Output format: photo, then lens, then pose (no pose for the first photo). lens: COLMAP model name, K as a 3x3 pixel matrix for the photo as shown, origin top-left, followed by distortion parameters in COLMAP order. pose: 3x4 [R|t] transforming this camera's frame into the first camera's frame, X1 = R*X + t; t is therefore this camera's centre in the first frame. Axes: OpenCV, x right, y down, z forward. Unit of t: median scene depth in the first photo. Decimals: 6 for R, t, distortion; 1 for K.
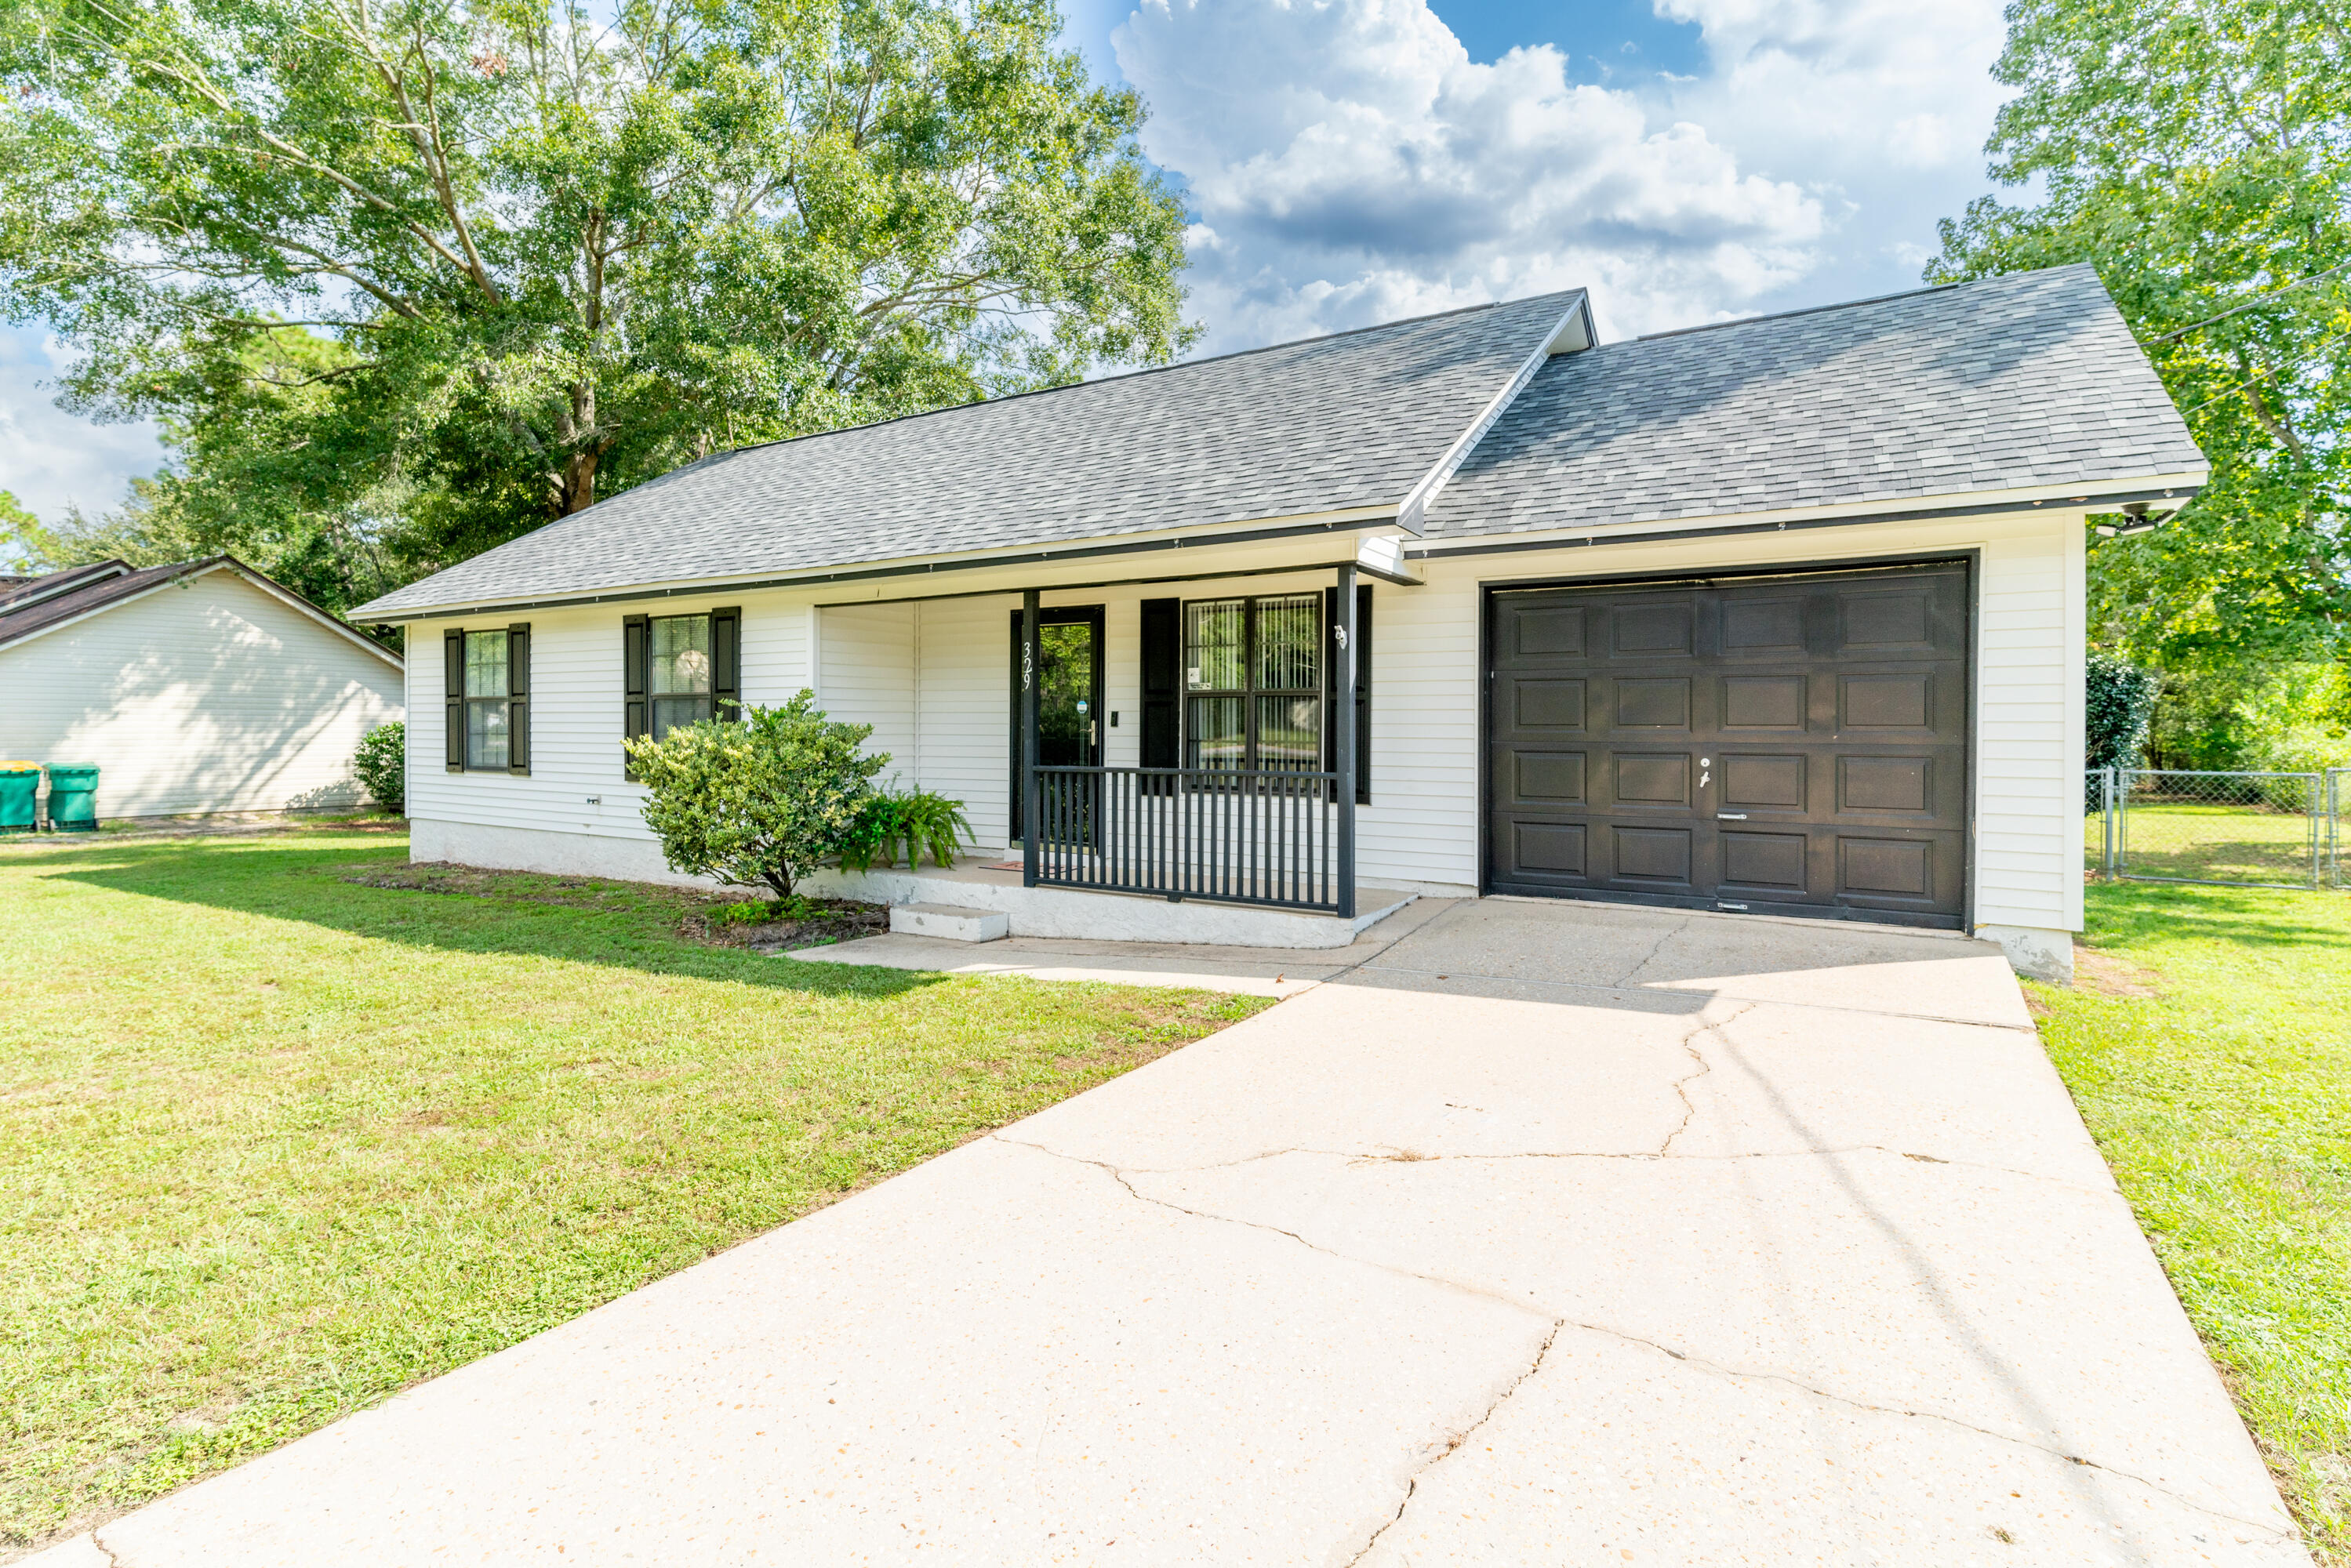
lens RADIAL K [[1110.4, 0, 1175.5], [0, 1110.4, 784.0], [0, 0, 1]] dist [0.001911, 0.000281]
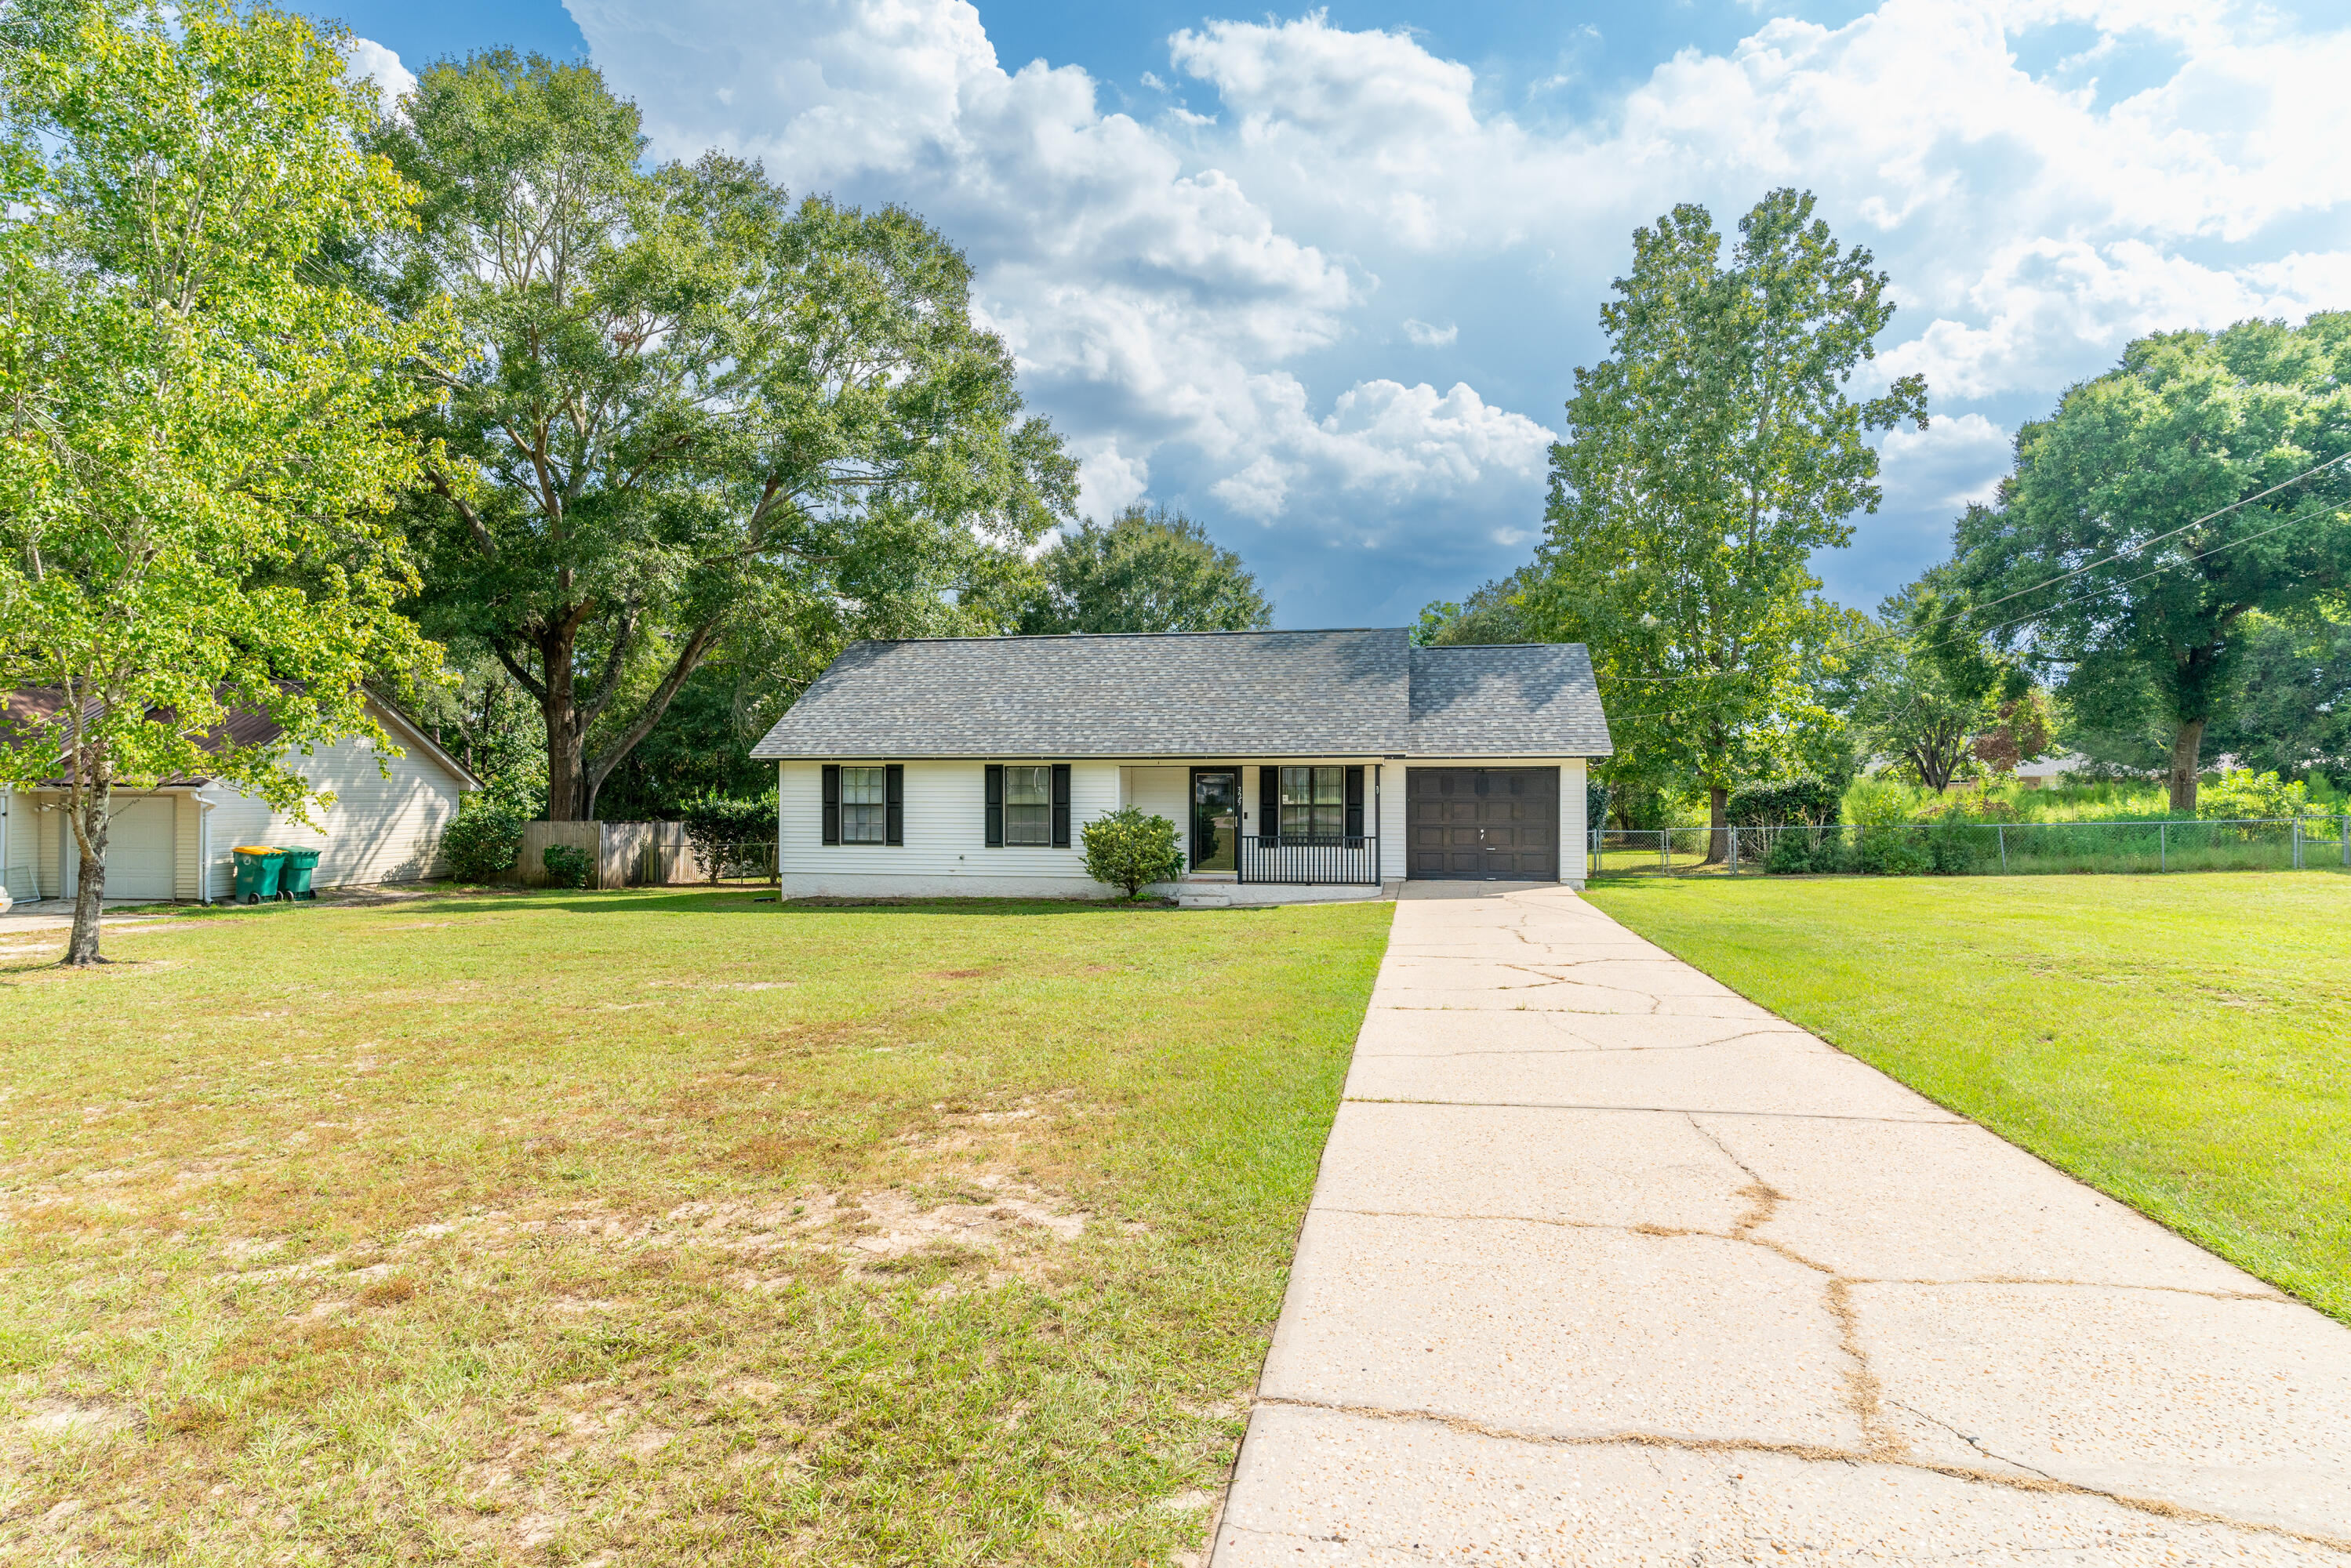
lens RADIAL K [[1159.2, 0, 1175.5], [0, 1159.2, 784.0], [0, 0, 1]] dist [-0.002078, -0.000304]
pose [[0.940097, 0.000704, 0.340907, -1.013885], [0.019611, 0.998230, -0.056142, 0.009876], [-0.340343, 0.059465, 0.938419, -1.220604]]
